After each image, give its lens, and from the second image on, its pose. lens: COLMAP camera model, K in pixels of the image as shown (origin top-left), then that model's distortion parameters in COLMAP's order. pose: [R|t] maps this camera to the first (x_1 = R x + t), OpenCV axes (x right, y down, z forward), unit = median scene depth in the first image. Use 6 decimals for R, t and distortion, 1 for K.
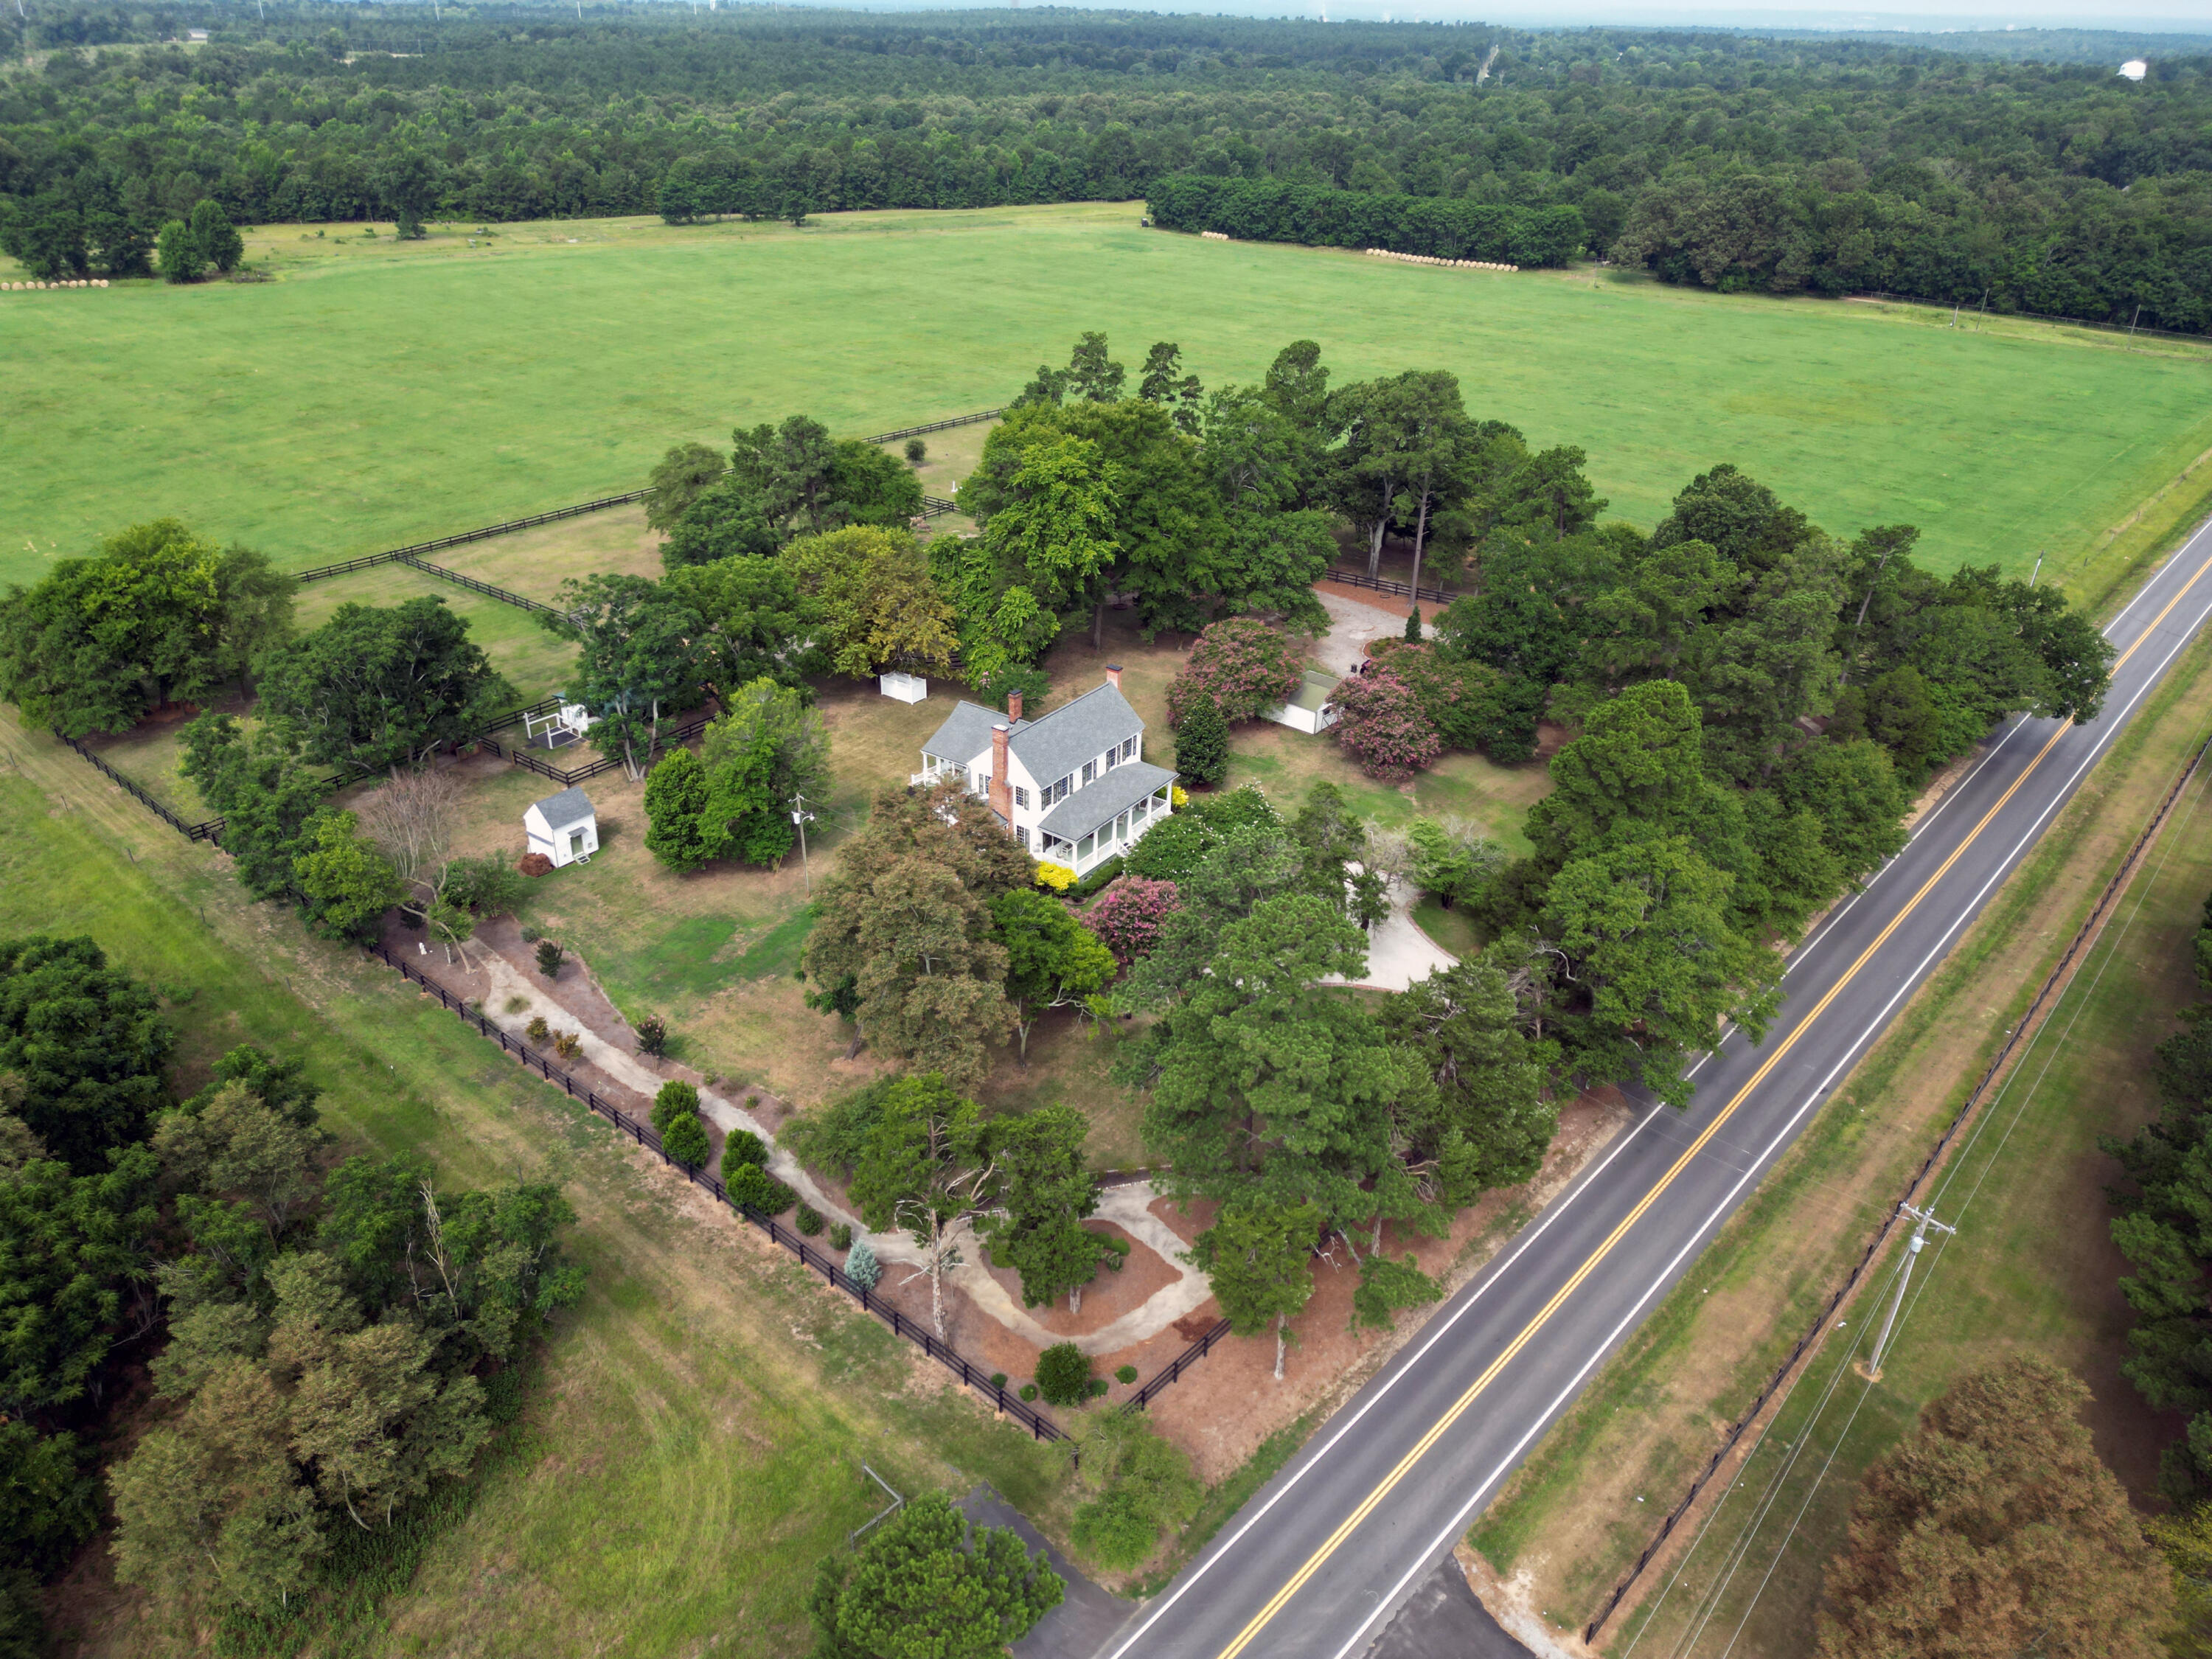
lens RADIAL K [[1536.8, 0, 1106.0], [0, 1536.8, 829.5], [0, 0, 1]] dist [0.084889, -0.091972]
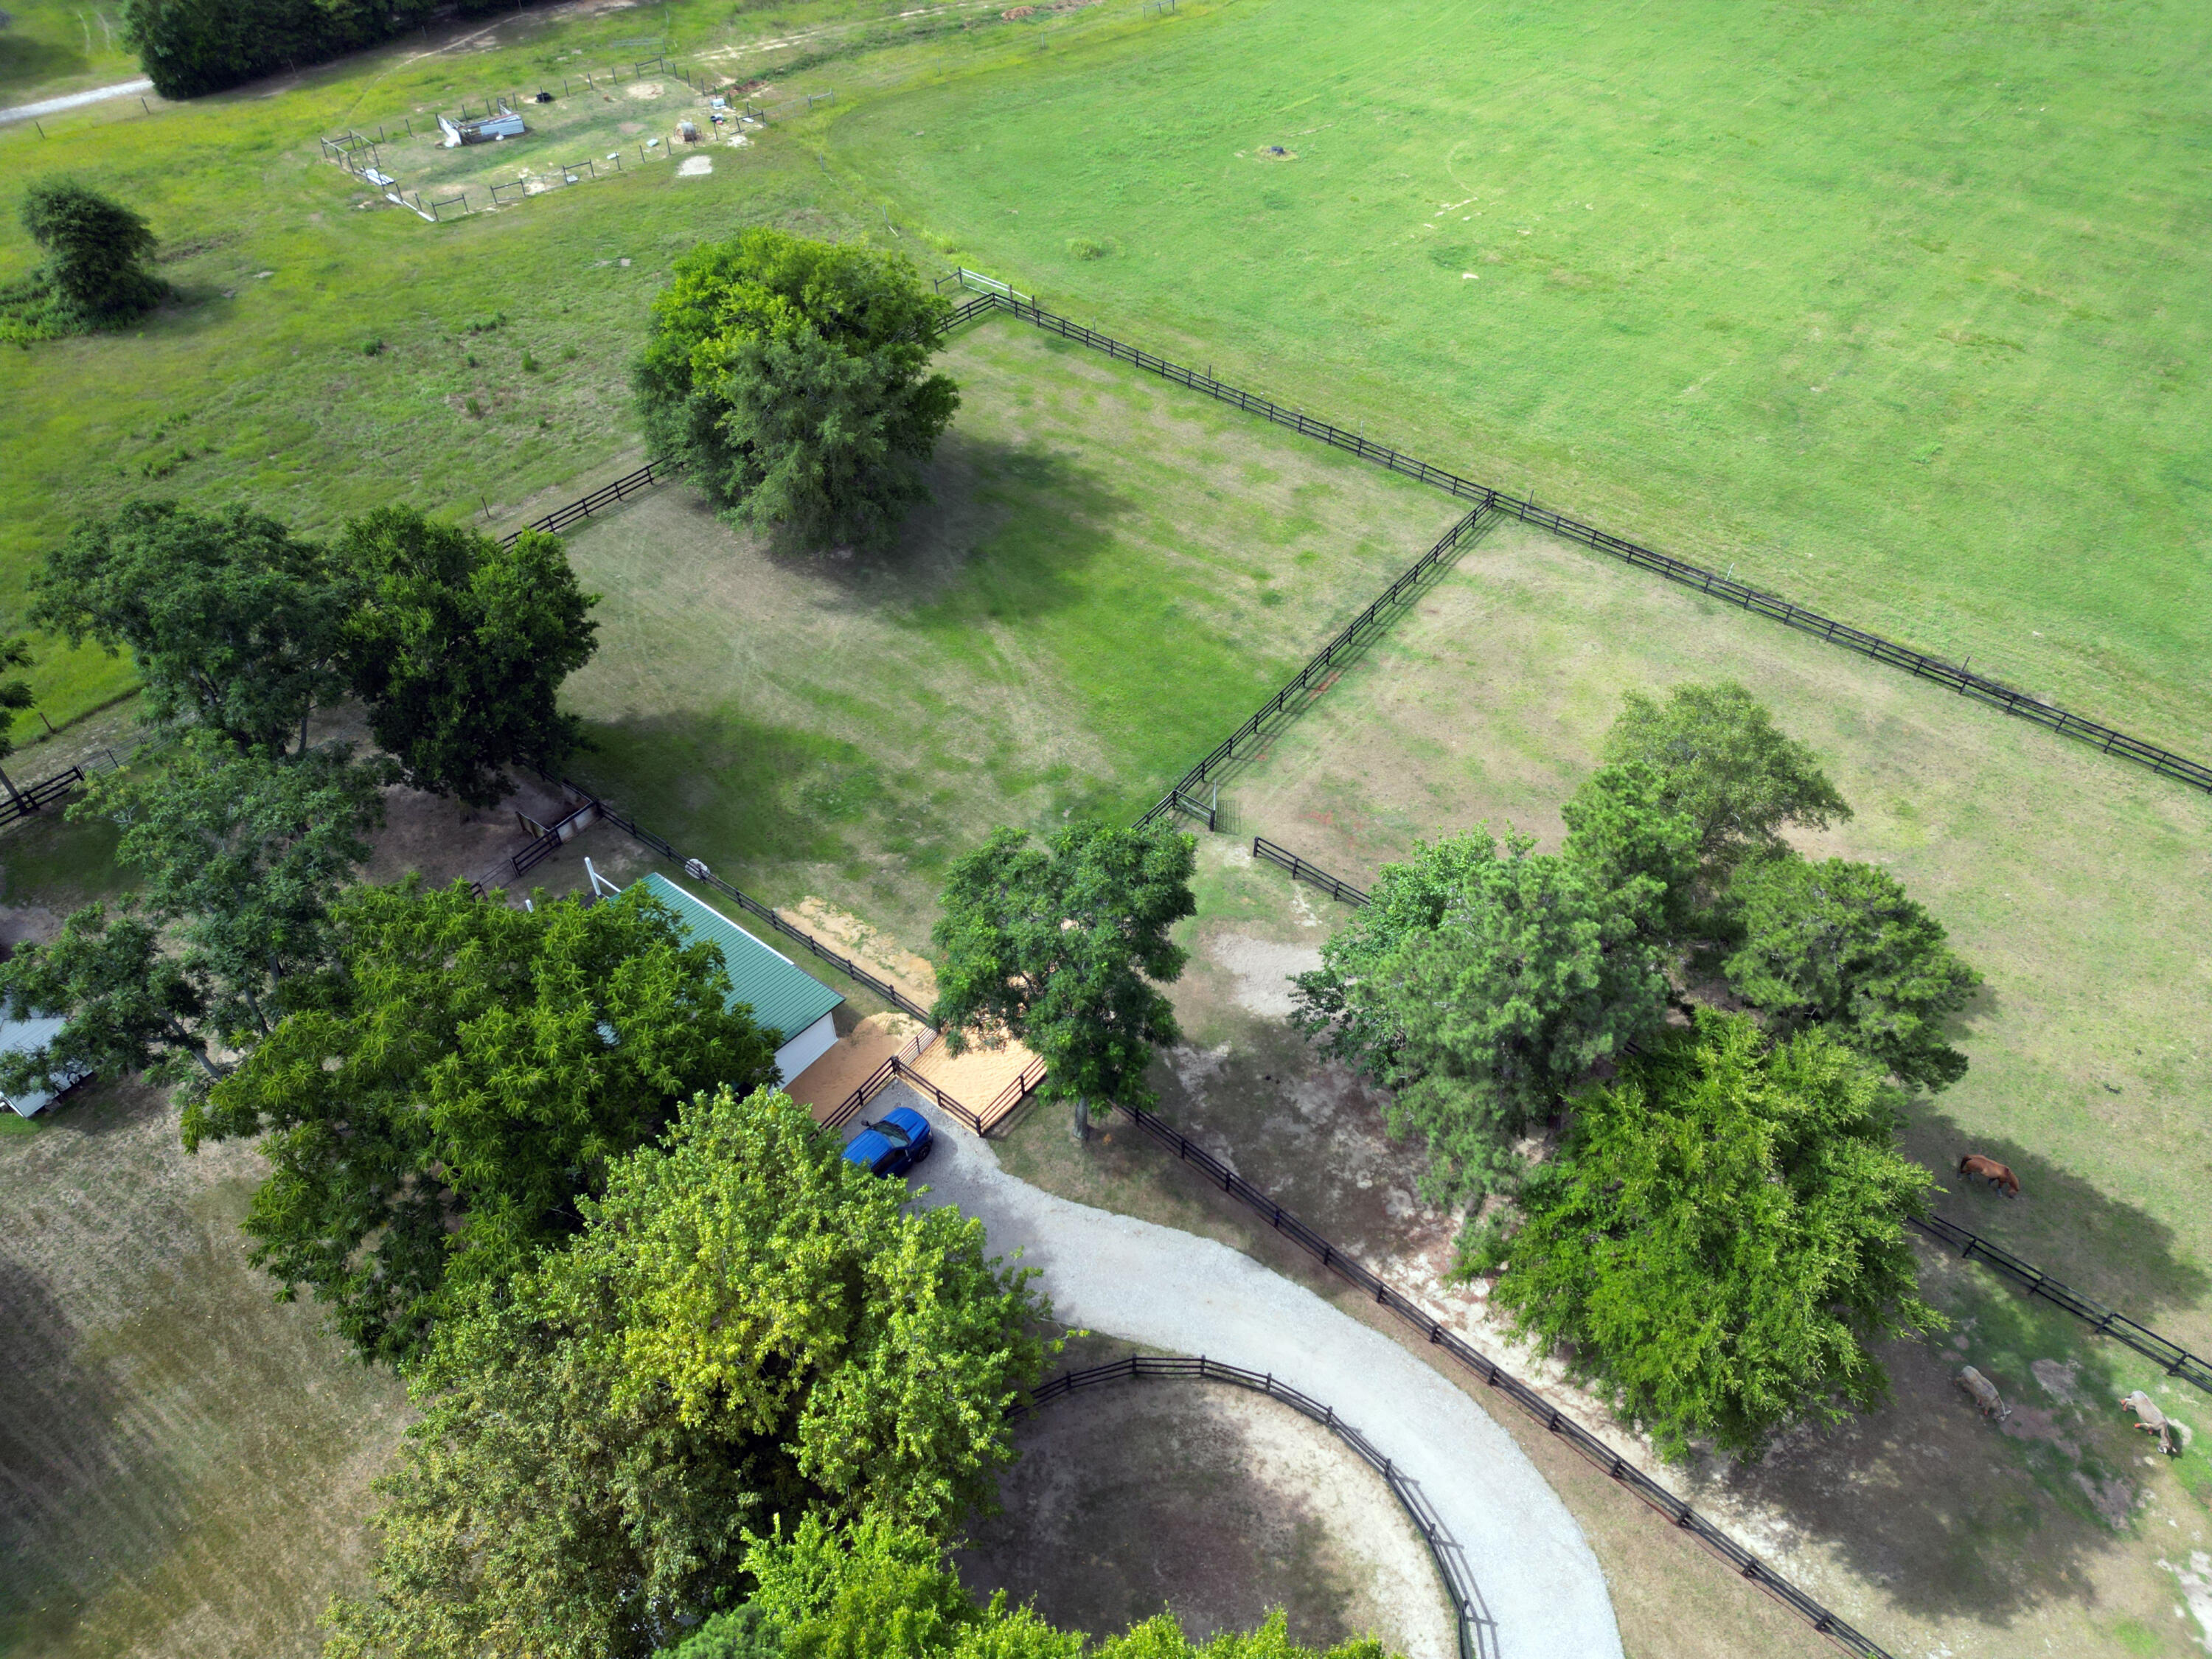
lens RADIAL K [[1536.8, 0, 1106.0], [0, 1536.8, 829.5], [0, 0, 1]] dist [0.084889, -0.091972]
pose [[0.026097, 0.682219, -0.730682, 0.003518], [-0.446256, 0.662009, 0.602162, -0.393315], [0.894525, 0.310357, 0.321720, 0.818084]]
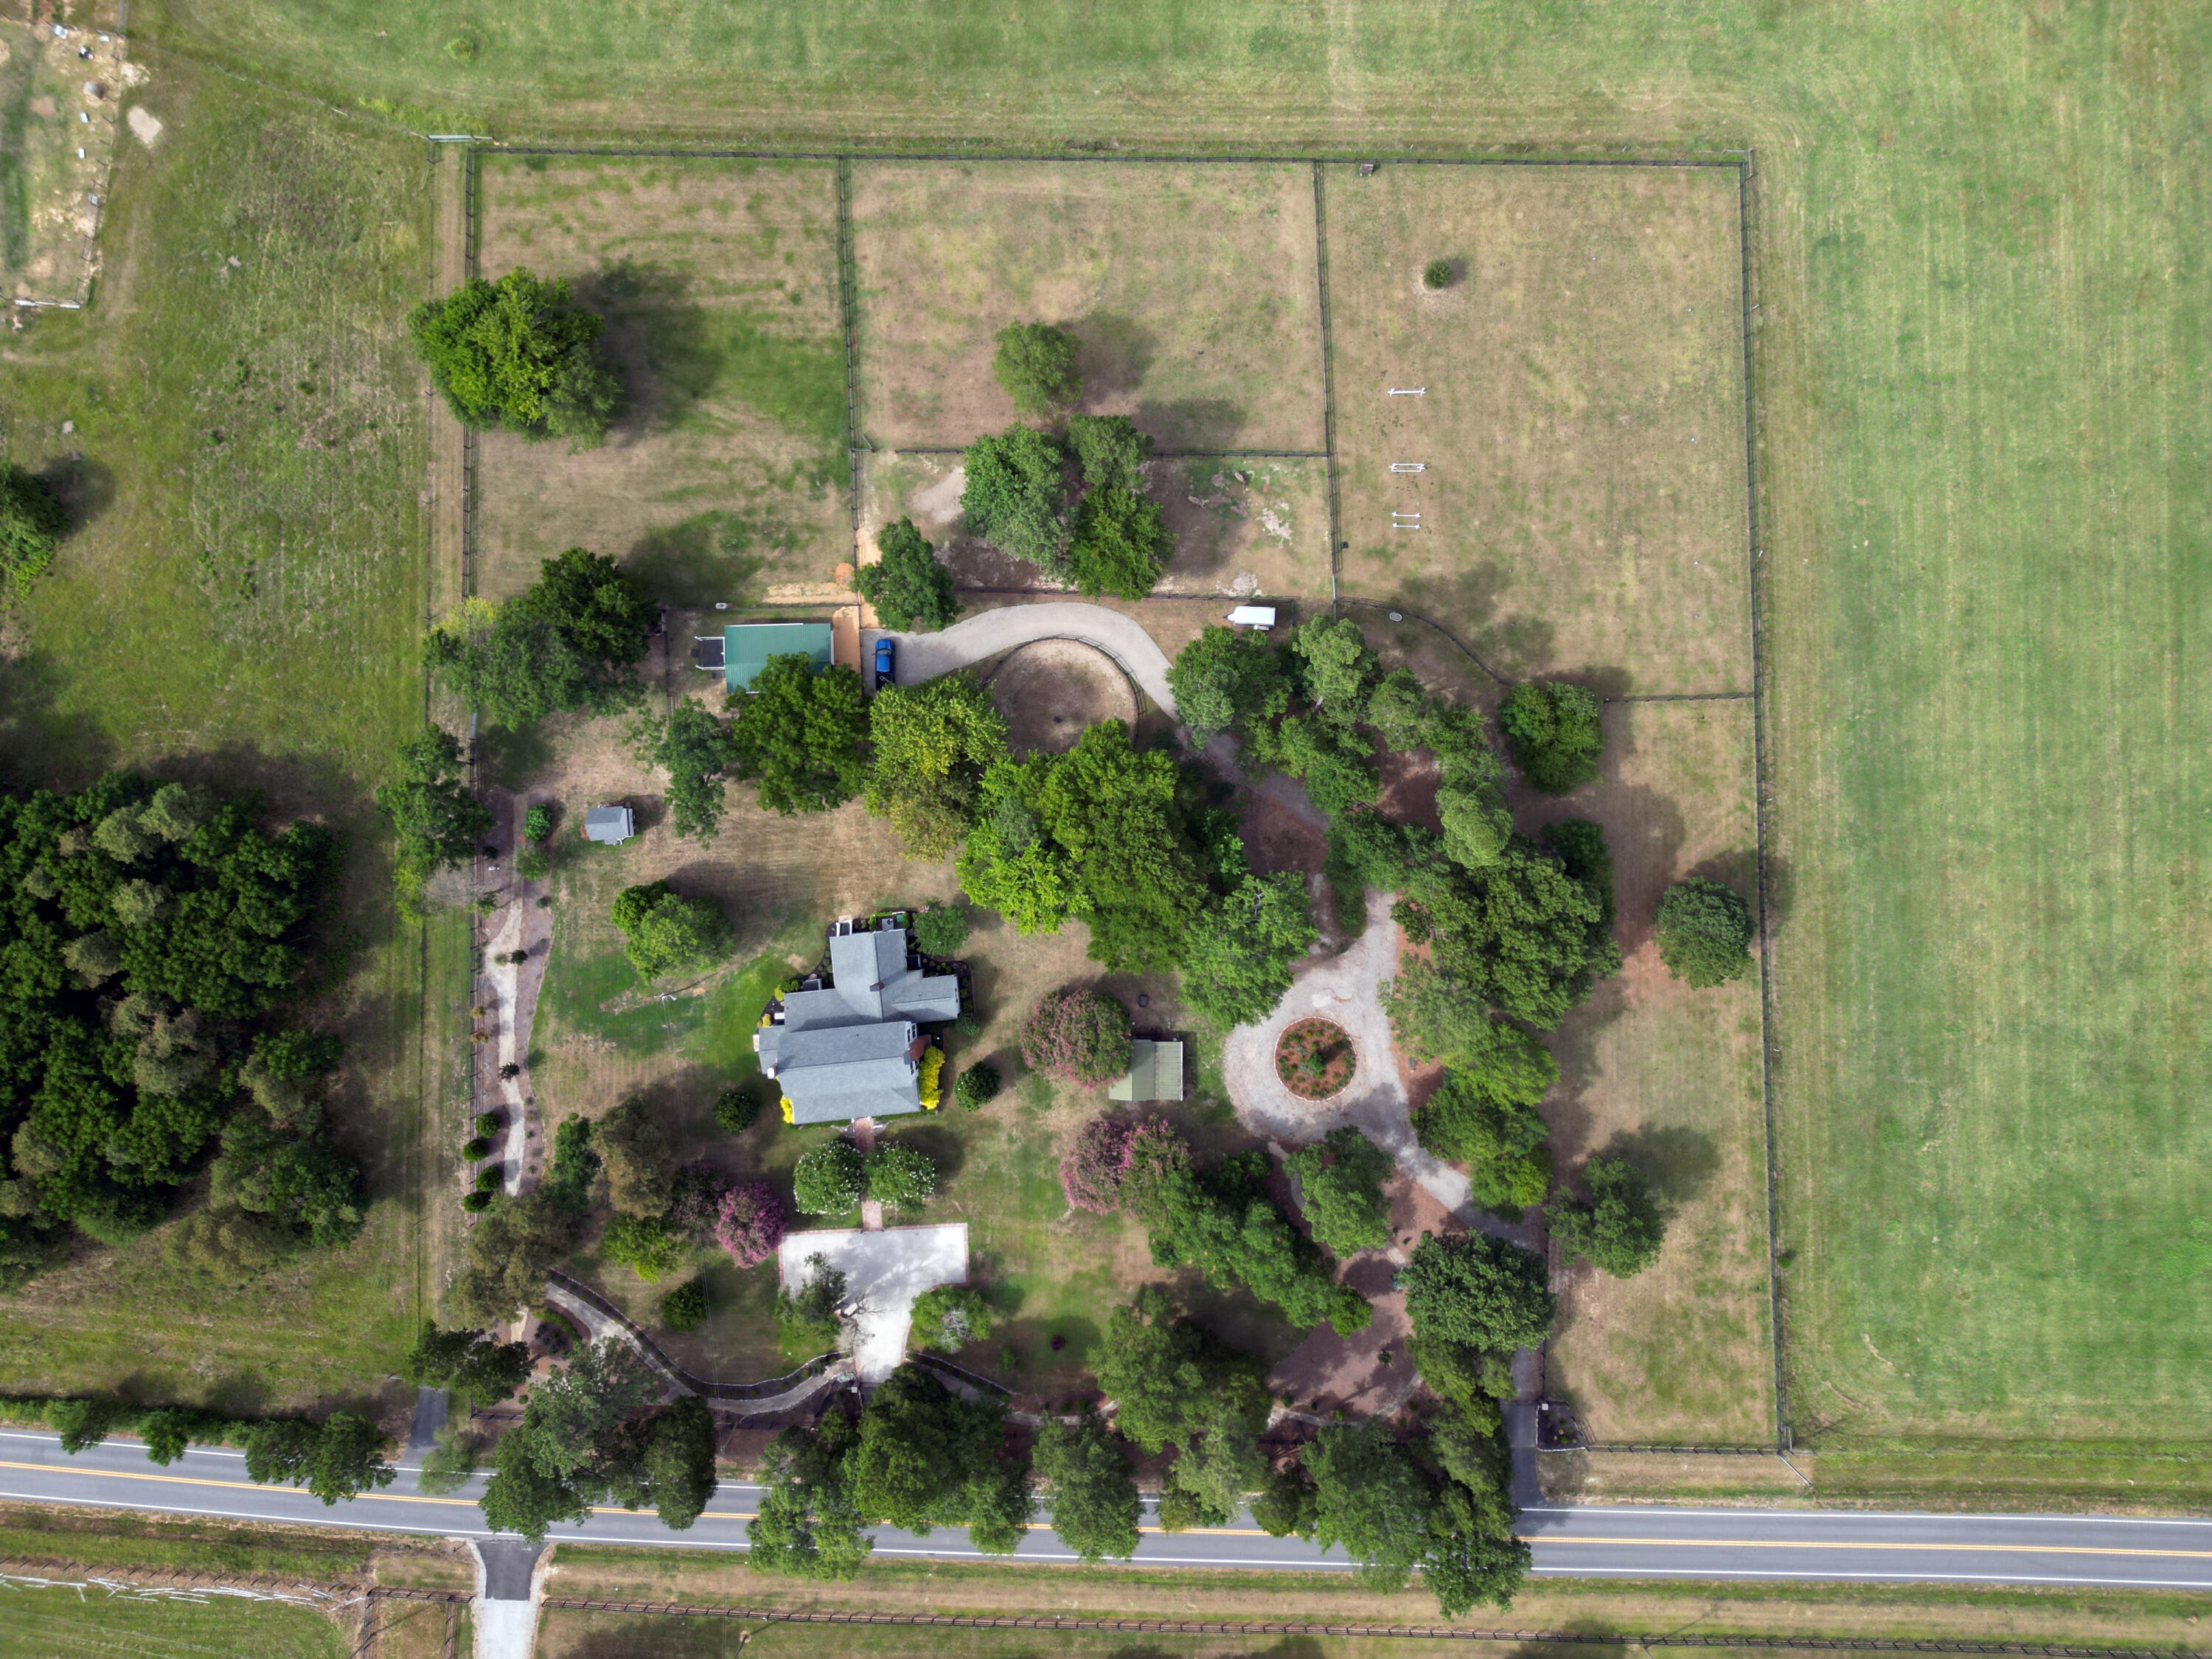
lens RADIAL K [[1536.8, 0, 1106.0], [0, 1536.8, 829.5], [0, 0, 1]] dist [0.084889, -0.091972]
pose [[0.655334, 0.752146, -0.069381, 0.048866], [-0.293705, 0.338367, 0.894005, -1.049391], [0.695898, -0.565495, 0.442653, 0.483104]]
